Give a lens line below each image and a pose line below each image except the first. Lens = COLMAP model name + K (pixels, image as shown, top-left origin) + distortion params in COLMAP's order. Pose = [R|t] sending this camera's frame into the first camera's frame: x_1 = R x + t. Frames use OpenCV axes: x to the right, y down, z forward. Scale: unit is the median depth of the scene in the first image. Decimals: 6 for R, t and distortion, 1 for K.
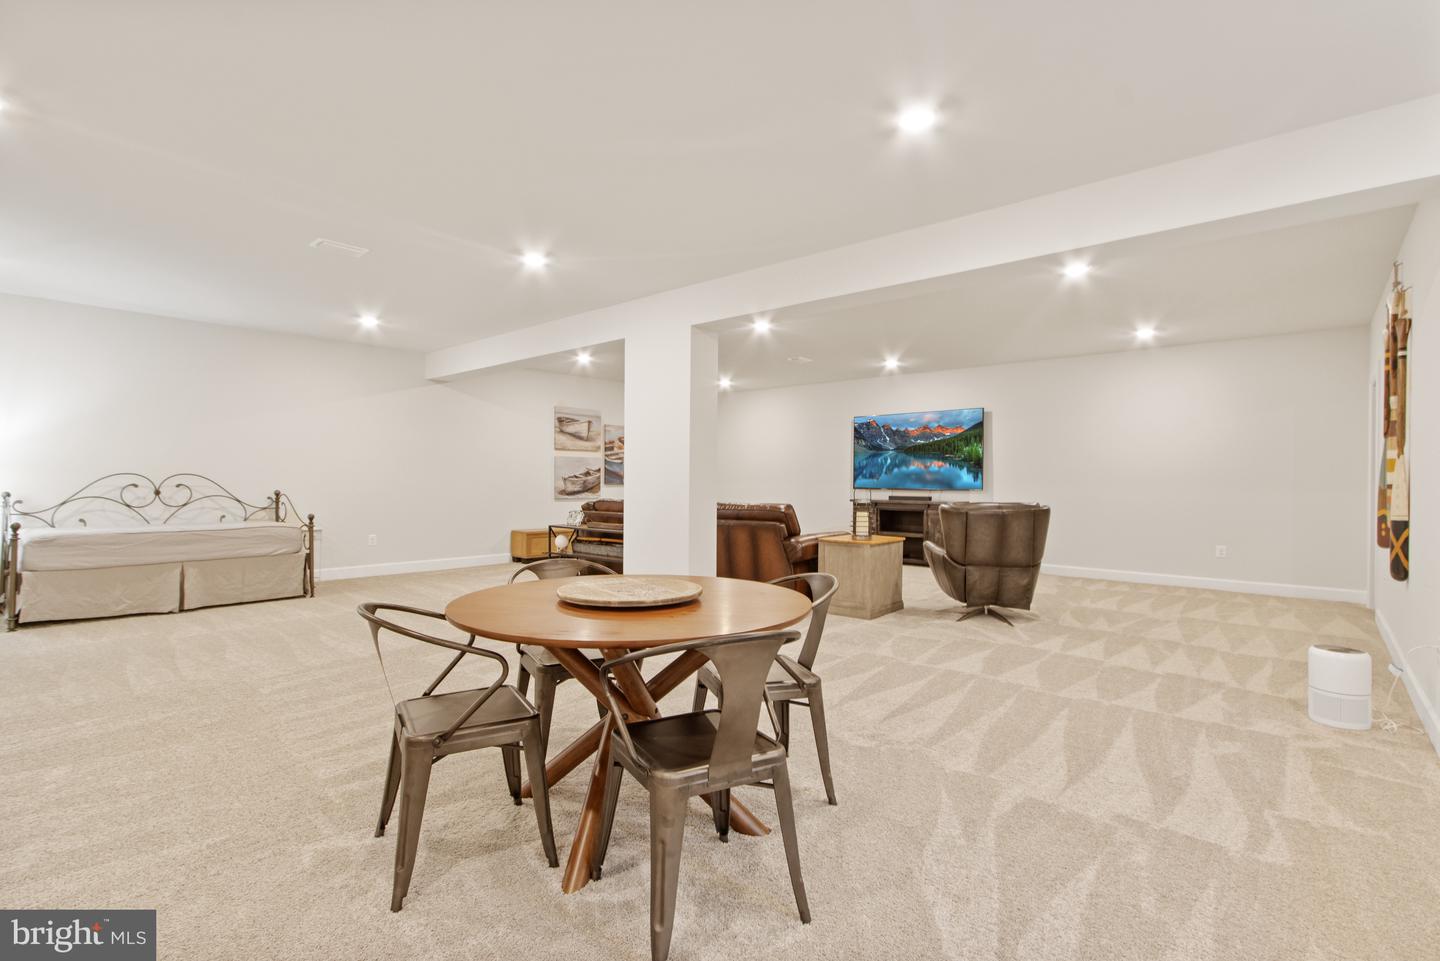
lens RADIAL K [[707.8, 0, 707.5], [0, 707.8, 483.9], [0, 0, 1]] dist [0.016941, -0.000425]
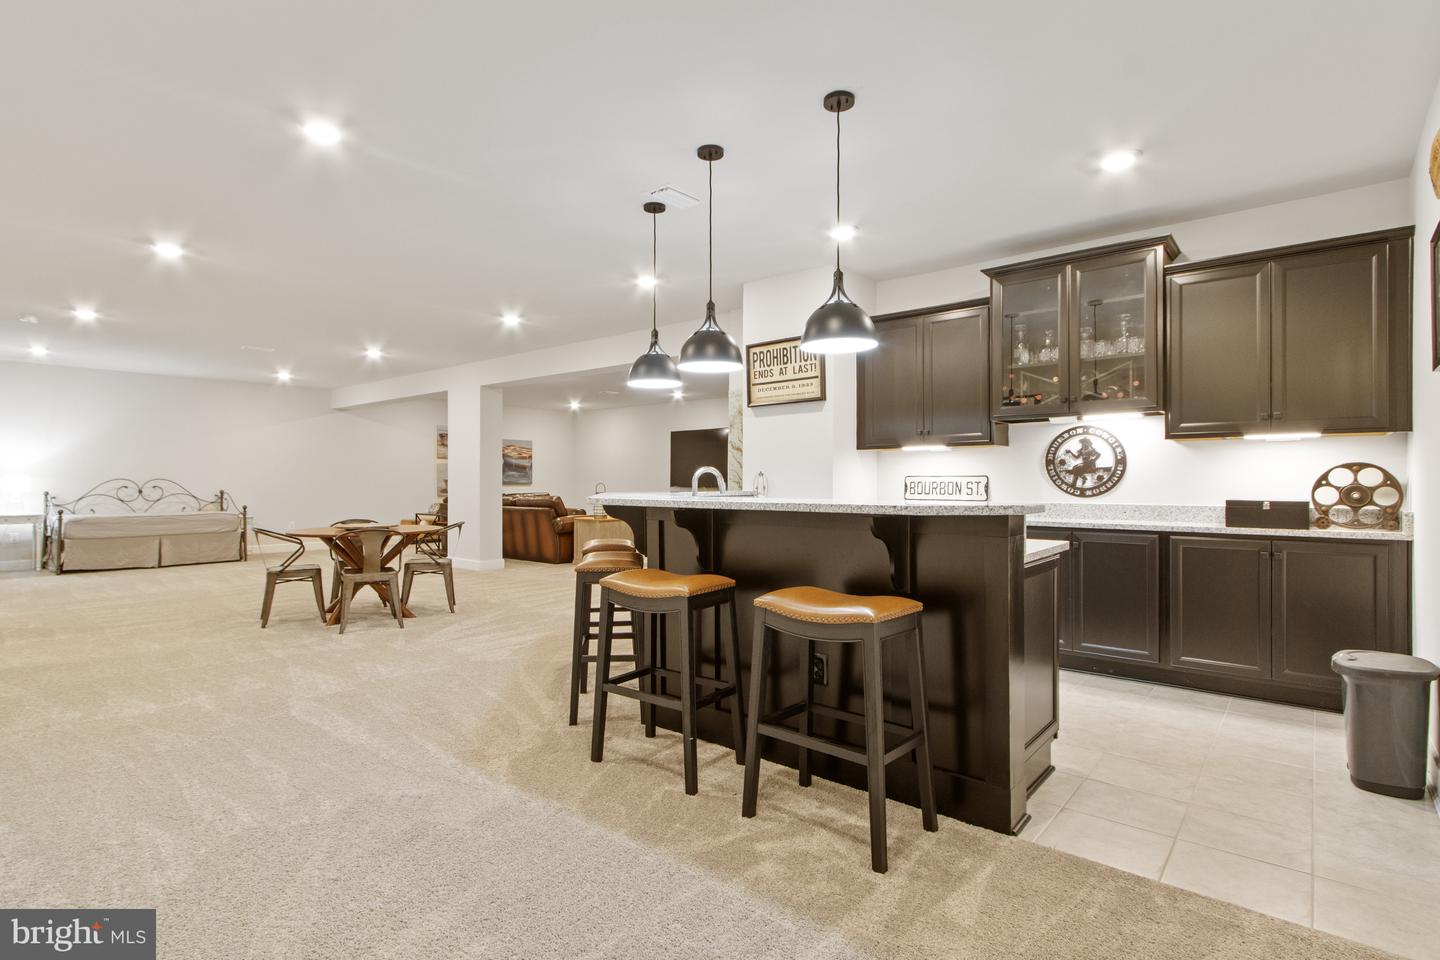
lens RADIAL K [[707.8, 0, 673.5], [0, 707.8, 482.0], [0, 0, 1]] dist [0.016941, -0.000425]
pose [[0.999755, -0.006246, 0.021249, 0.318303], [0.006336, 0.999971, -0.004152, 0.005355], [-0.021223, 0.004286, 0.999766, -0.525088]]
